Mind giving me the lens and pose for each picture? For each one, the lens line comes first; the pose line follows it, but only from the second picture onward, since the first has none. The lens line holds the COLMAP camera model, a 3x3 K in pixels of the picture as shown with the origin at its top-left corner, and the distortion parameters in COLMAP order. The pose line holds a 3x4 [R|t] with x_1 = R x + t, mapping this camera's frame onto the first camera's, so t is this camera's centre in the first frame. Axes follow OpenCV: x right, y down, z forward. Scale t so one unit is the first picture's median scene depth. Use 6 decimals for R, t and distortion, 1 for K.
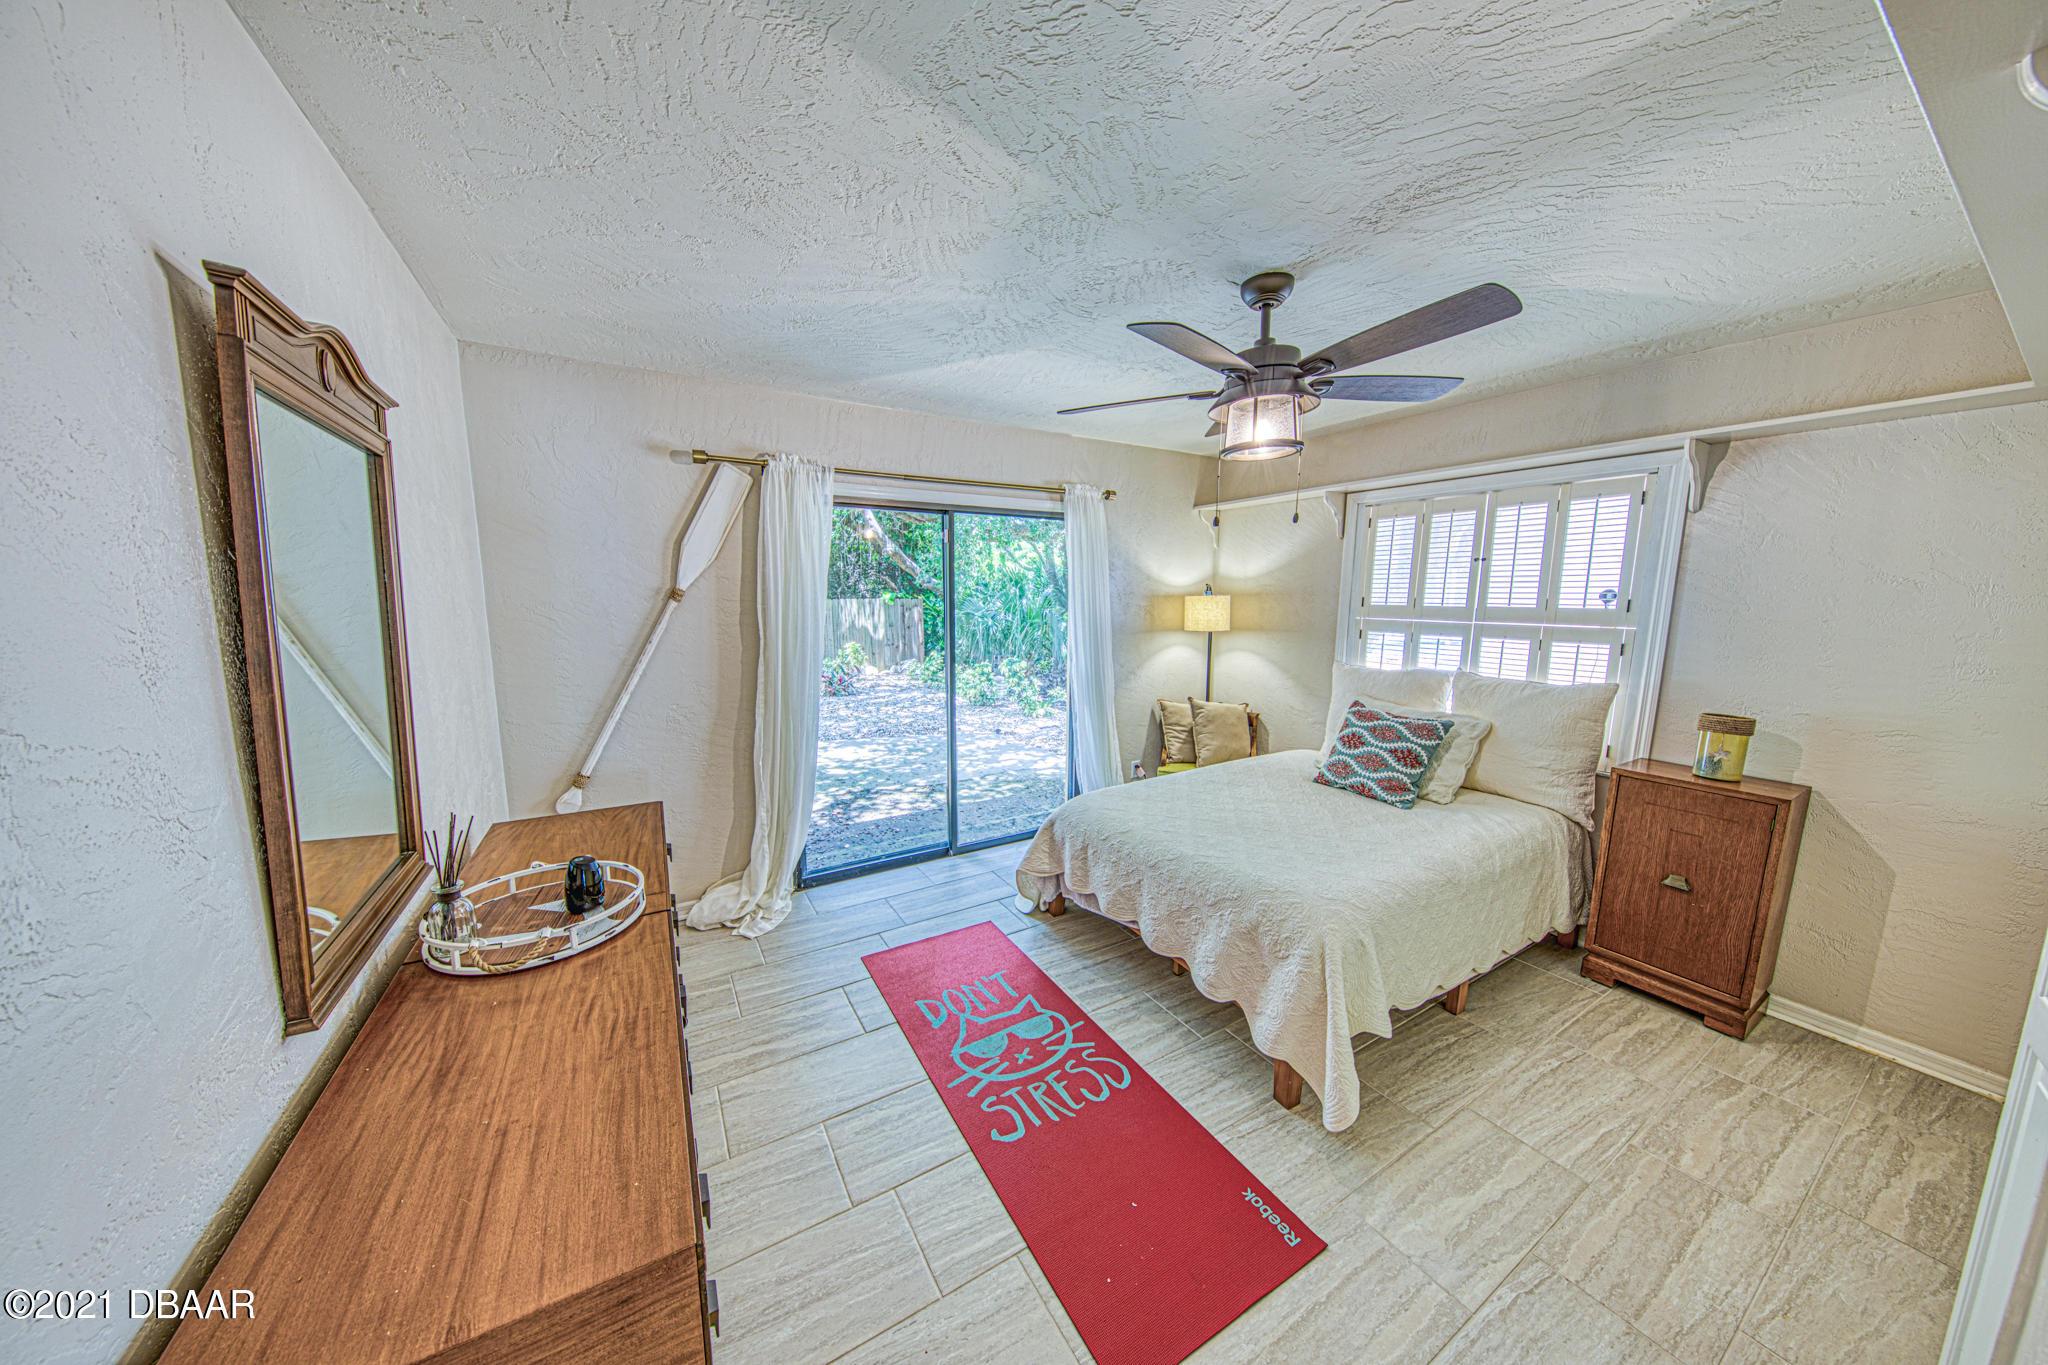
lens RADIAL K [[644.2, 0, 1017.9], [0, 644.2, 686.4], [0, 0, 1]] dist [0.007803, -0.005734]
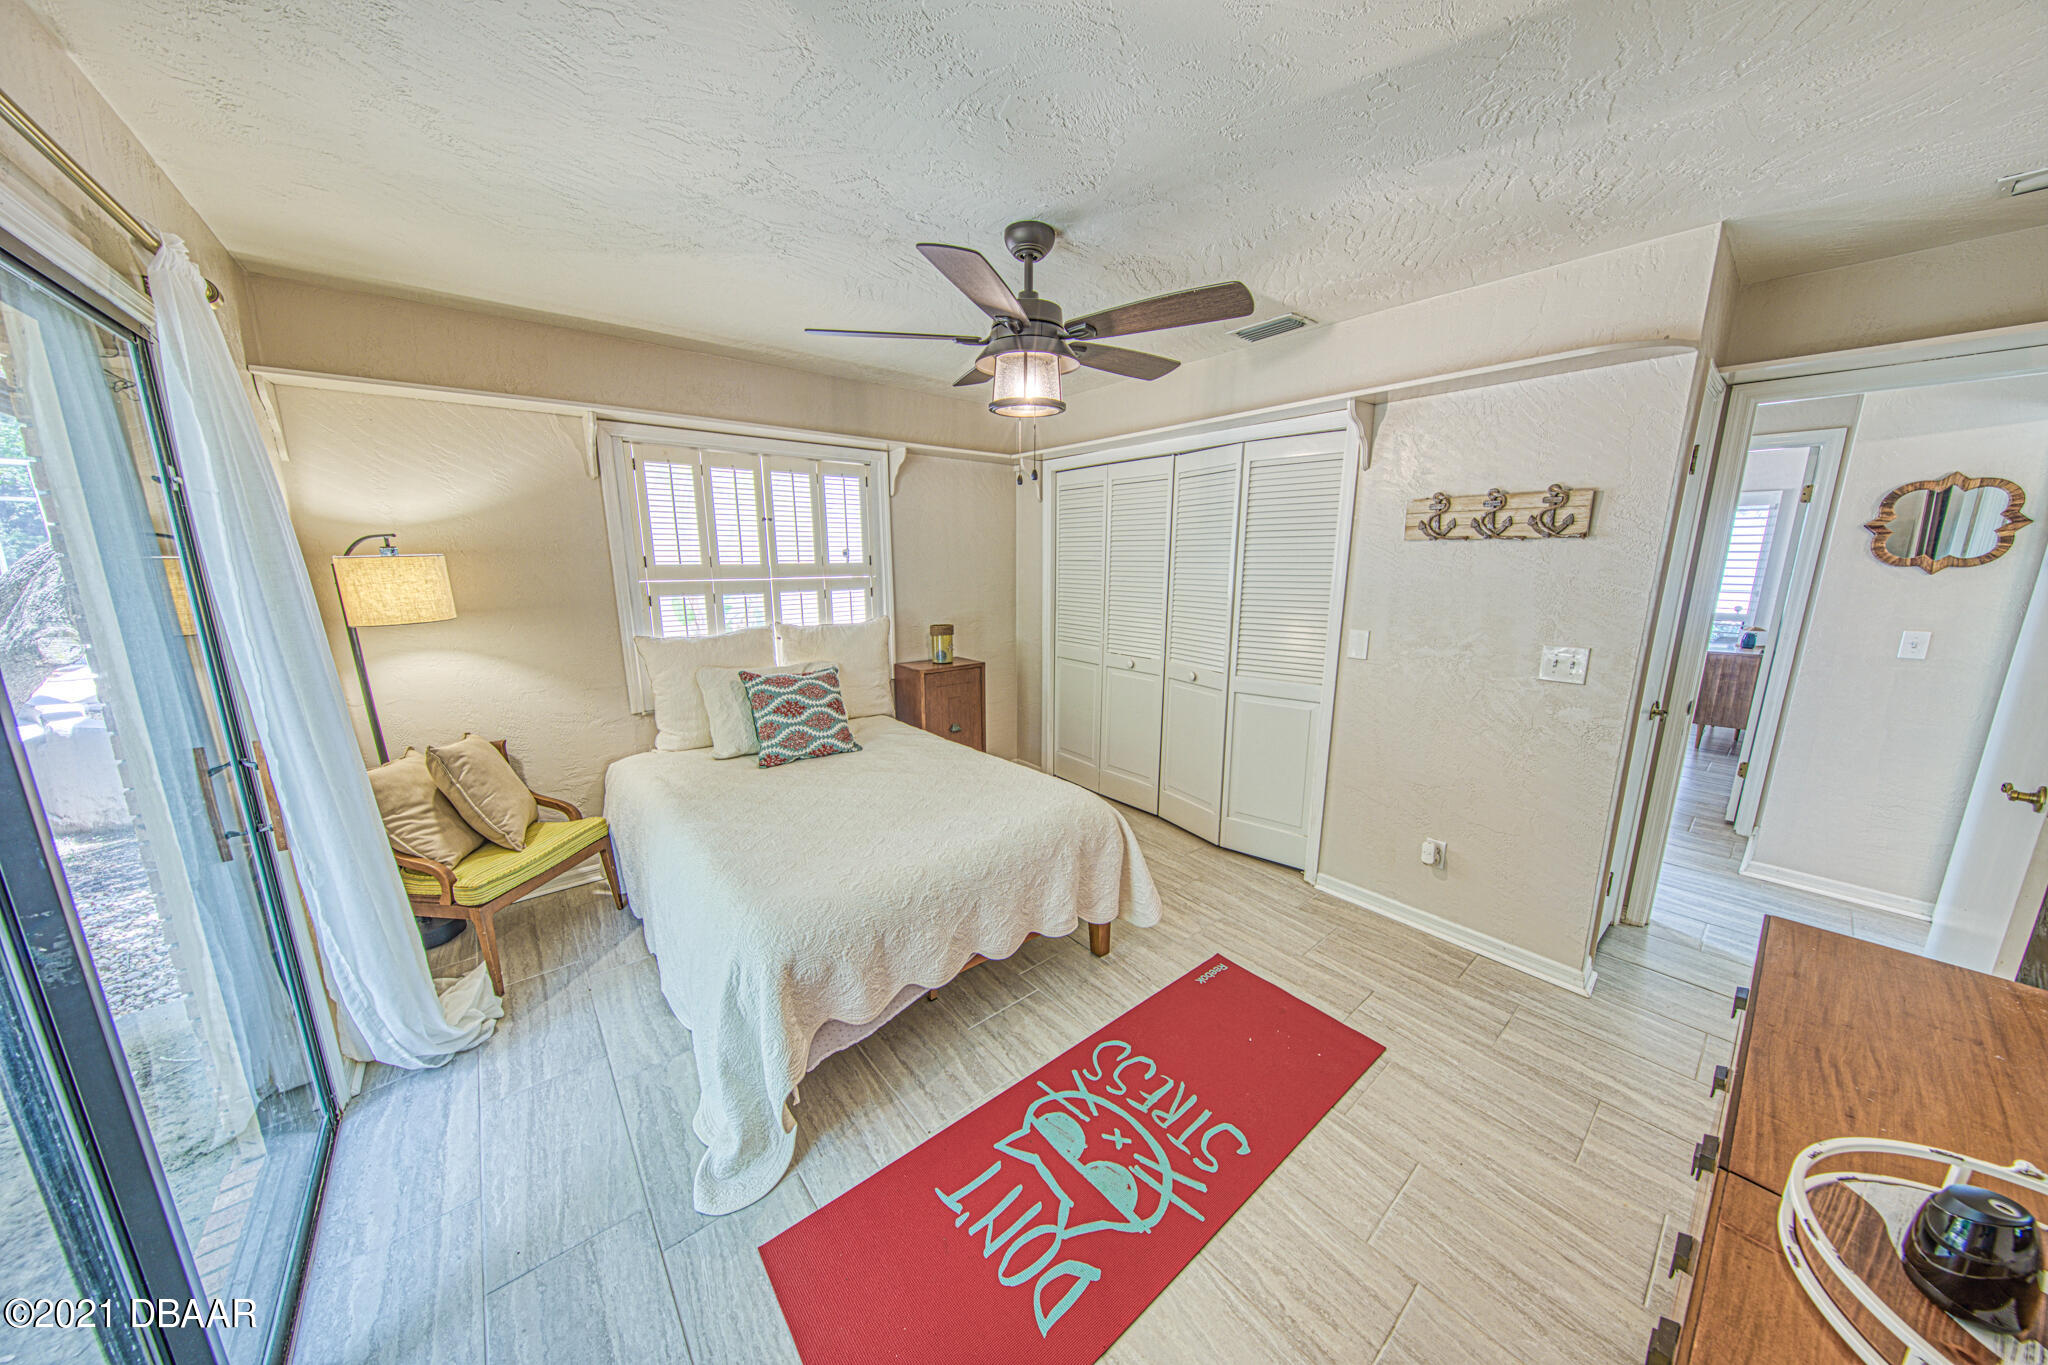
lens RADIAL K [[644.2, 0, 1017.9], [0, 644.2, 686.4], [0, 0, 1]] dist [0.007803, -0.005734]
pose [[-0.157666, -0.203752, 0.966243, -0.482075], [0.142164, 0.963605, 0.226393, -0.125397], [-0.977206, 0.173060, -0.122962, 0.859958]]
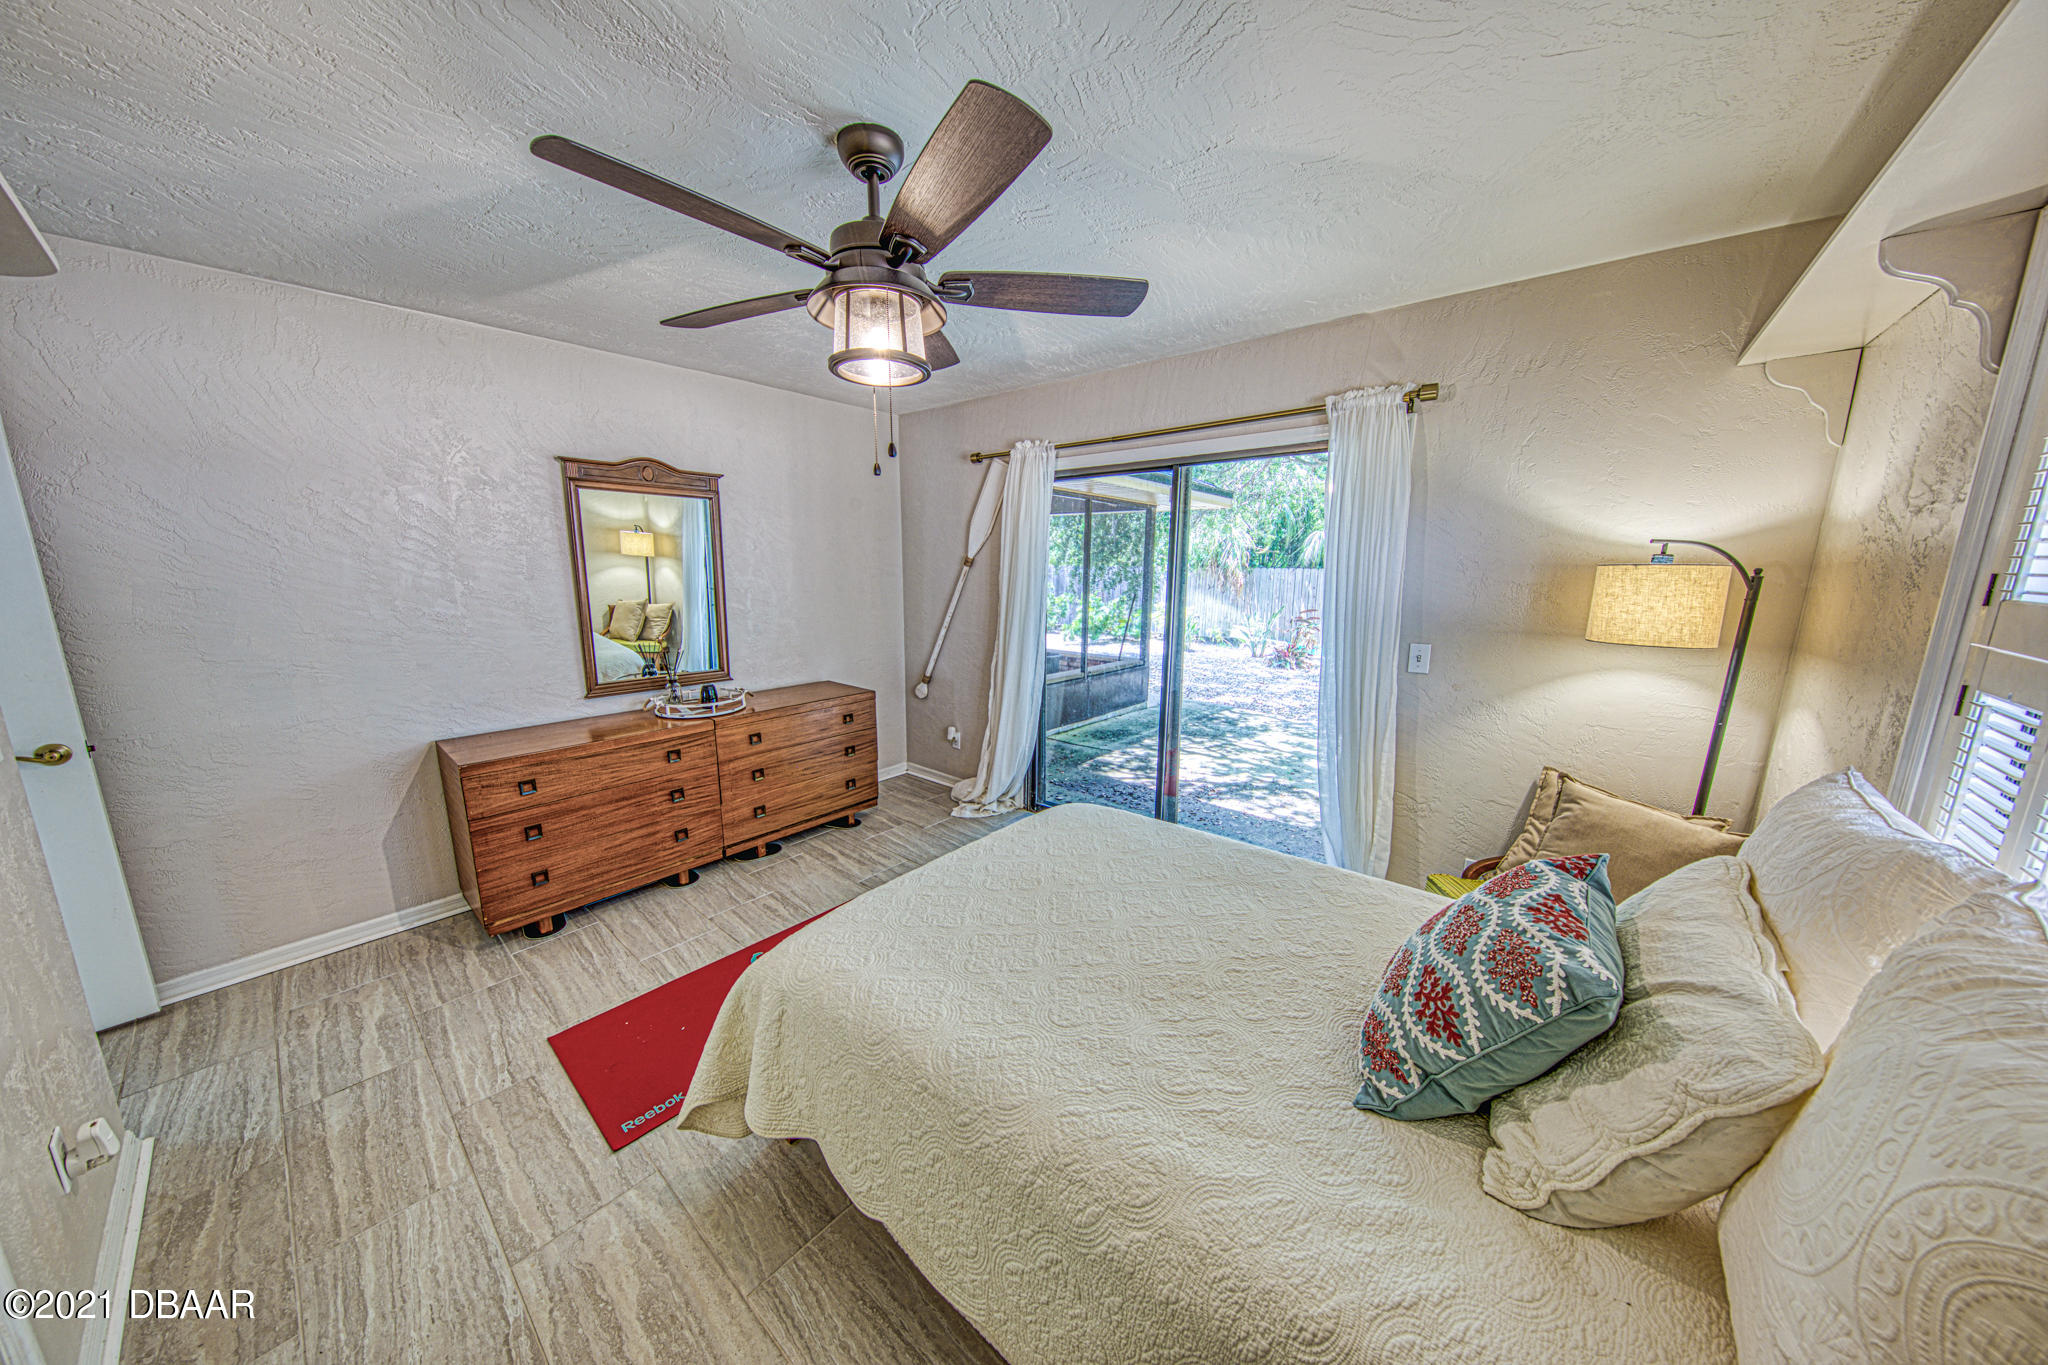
lens RADIAL K [[644.2, 0, 1017.9], [0, 644.2, 686.4], [0, 0, 1]] dist [0.007803, -0.005734]
pose [[0.324488, 0.178141, -0.928964, 0.862311], [-0.139255, 0.980401, 0.139363, -0.087543], [0.935583, 0.084141, 0.342935, 0.652967]]
